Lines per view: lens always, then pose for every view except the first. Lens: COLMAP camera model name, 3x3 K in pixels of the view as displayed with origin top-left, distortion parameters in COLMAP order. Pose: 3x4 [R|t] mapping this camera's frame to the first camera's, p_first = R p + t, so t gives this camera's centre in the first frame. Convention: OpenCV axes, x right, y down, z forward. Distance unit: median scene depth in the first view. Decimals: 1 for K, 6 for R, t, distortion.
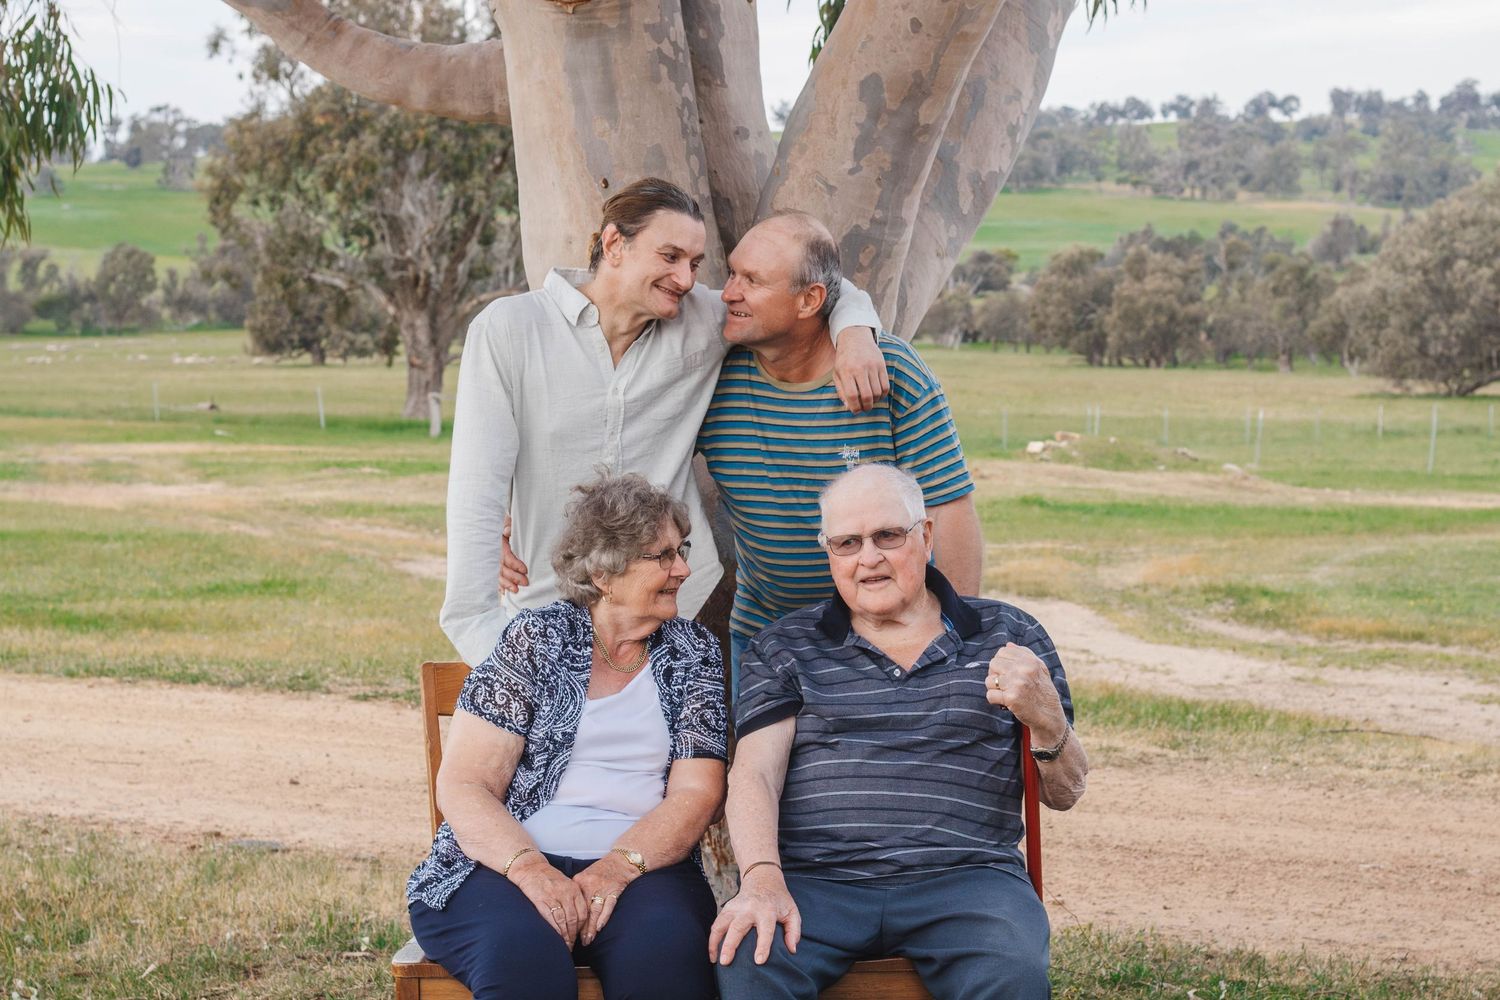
lens RADIAL K [[4041.5, 0, 800.9], [0, 4041.5, 410.7], [0, 0, 1]] dist [-0.059860, -0.260551]
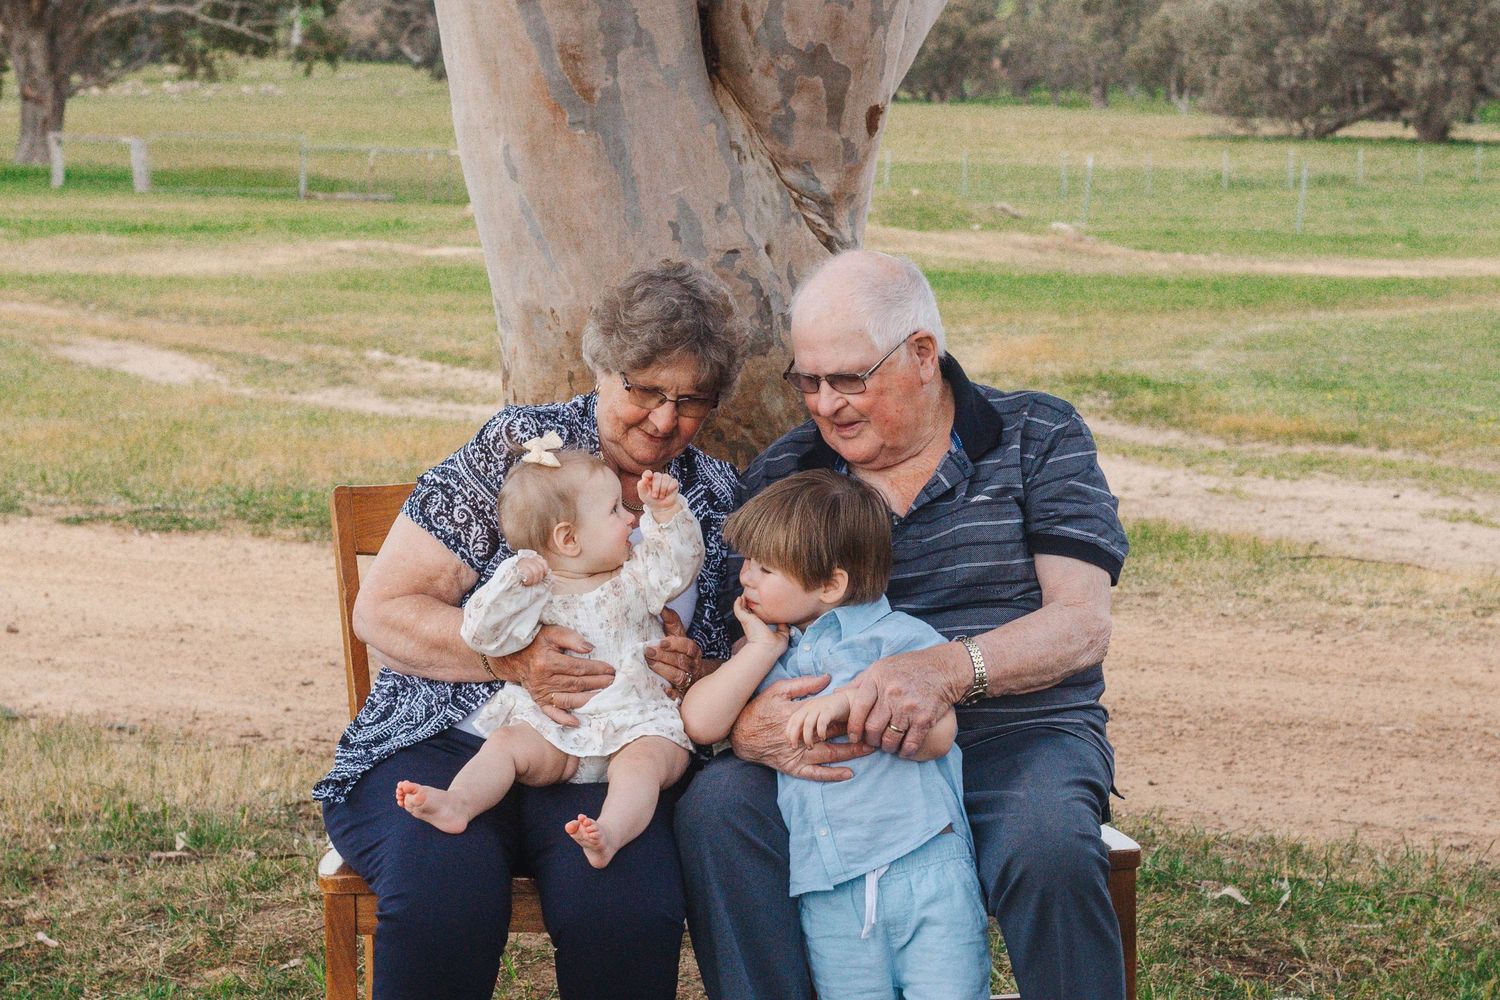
lens RADIAL K [[4955.8, 0, 805.3], [0, 4955.8, 498.3], [0, 0, 1]] dist [-0.058898, -0.390545]
pose [[0.997162, -0.003779, 0.075196, -0.016343], [-0.001451, 0.997589, 0.069377, -0.000352], [-0.075277, -0.069289, 0.994752, 0.010541]]
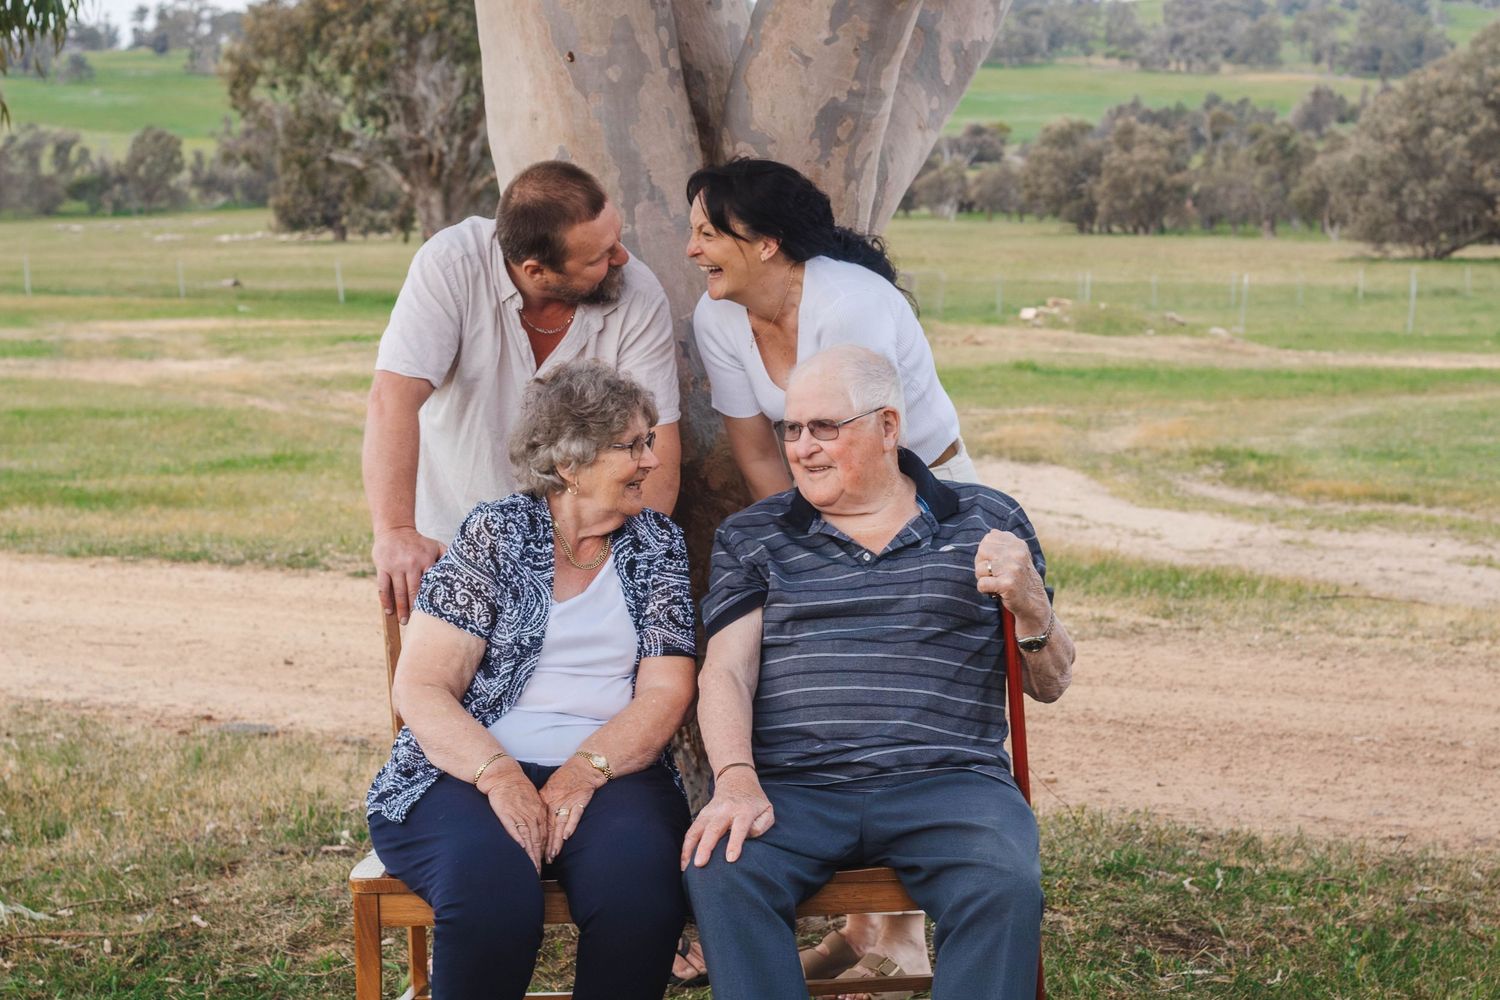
lens RADIAL K [[3805.3, 0, 800.8], [0, 3805.3, 432.8], [0, 0, 1]] dist [-0.046805, -0.429635]
pose [[0.999933, -0.011248, -0.002720, 0.001817], [0.011349, 0.999104, 0.040783, -0.000762], [0.002259, -0.040811, 0.999164, 0.022028]]
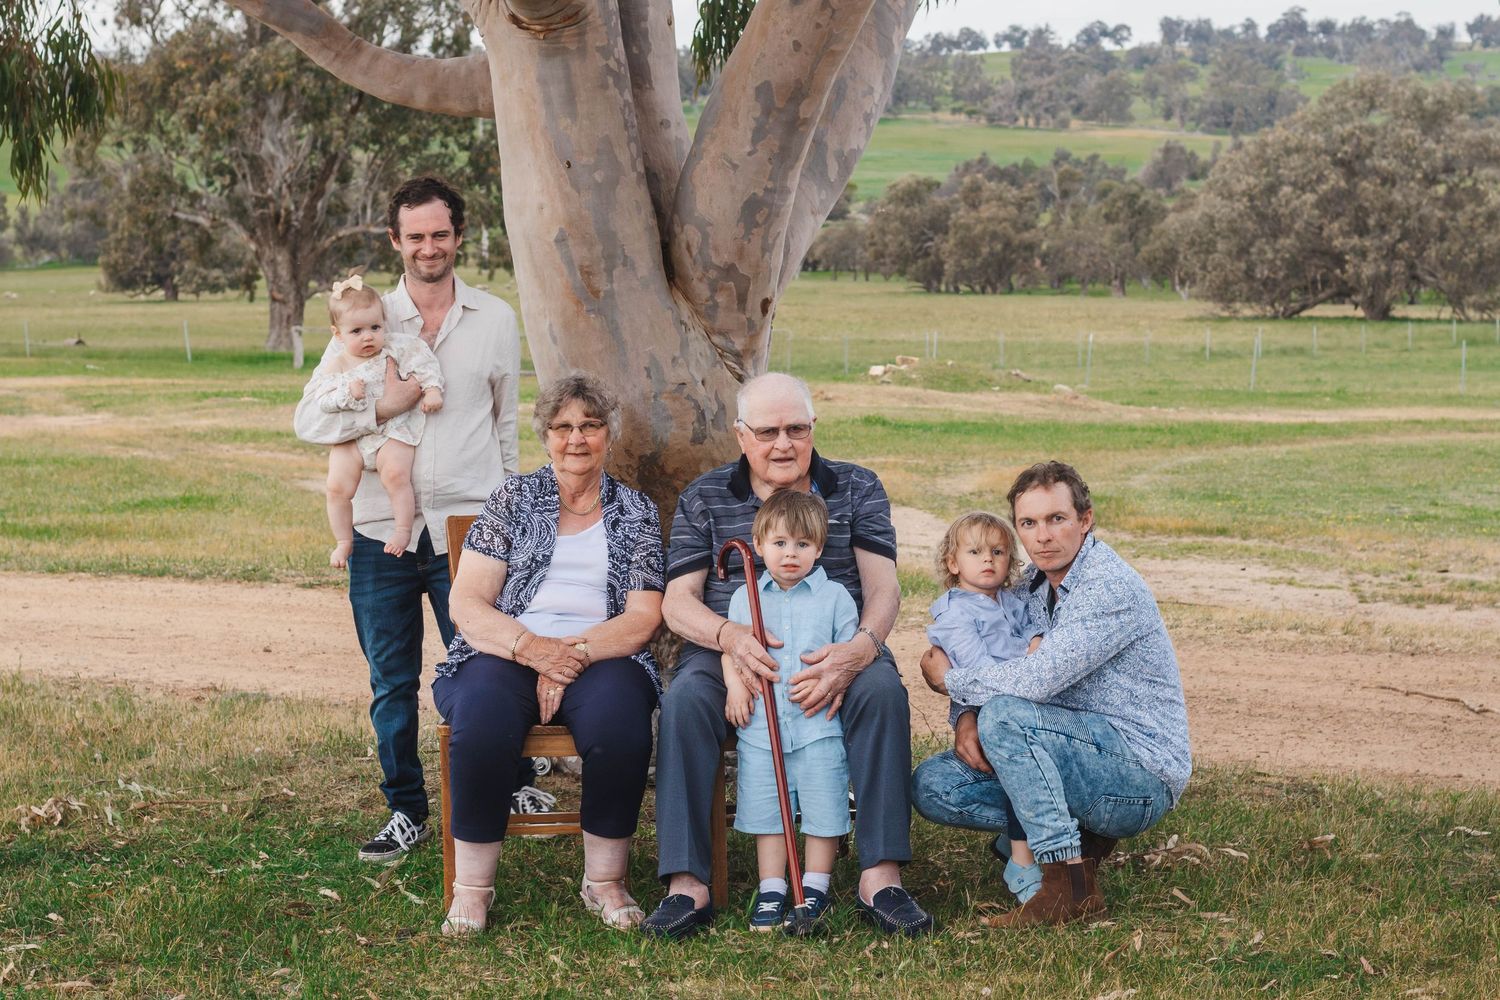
lens RADIAL K [[4291.1, 0, 731.5], [0, 4291.1, 412.7], [0, 0, 1]] dist [-0.064470, -0.363074]
pose [[0.999603, -0.012007, 0.025470, -0.007319], [0.011587, 0.999795, 0.016591, 0.000823], [-0.025664, -0.016289, 0.999538, -0.101806]]
